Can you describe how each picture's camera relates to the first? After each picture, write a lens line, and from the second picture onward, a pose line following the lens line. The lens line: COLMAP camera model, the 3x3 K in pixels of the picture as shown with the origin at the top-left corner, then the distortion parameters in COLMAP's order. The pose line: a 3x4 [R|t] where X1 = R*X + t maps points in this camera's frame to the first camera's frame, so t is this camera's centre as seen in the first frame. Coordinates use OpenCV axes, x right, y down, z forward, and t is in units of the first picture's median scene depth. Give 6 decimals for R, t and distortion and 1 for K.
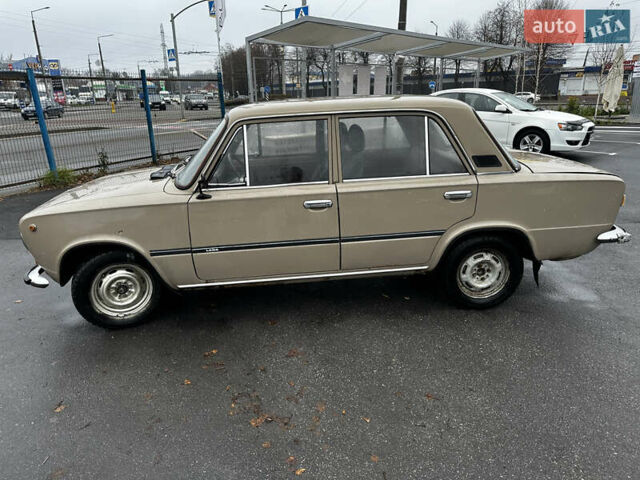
lens RADIAL K [[465.4, 0, 319.3], [0, 465.4, 238.1], [0, 0, 1]] dist [0.034796, -0.005756]
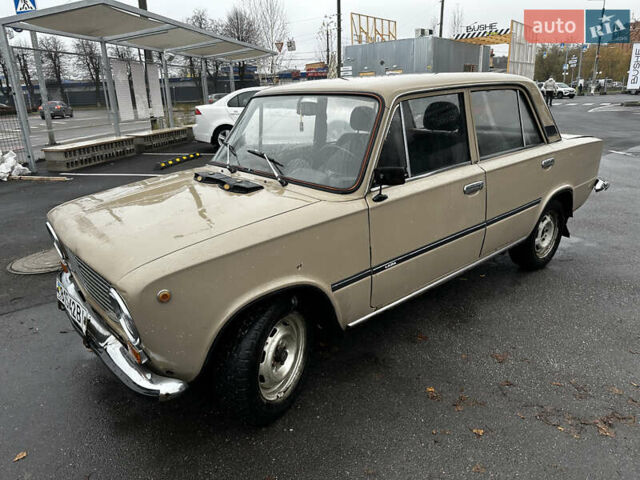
lens RADIAL K [[465.4, 0, 320.3], [0, 465.4, 241.2], [0, 0, 1]] dist [0.034796, -0.005756]
pose [[0.819403, -0.196711, 0.538408, -0.736951], [0.200487, 0.978299, 0.052307, -0.077187], [-0.537014, 0.065083, 0.841059, 0.406826]]
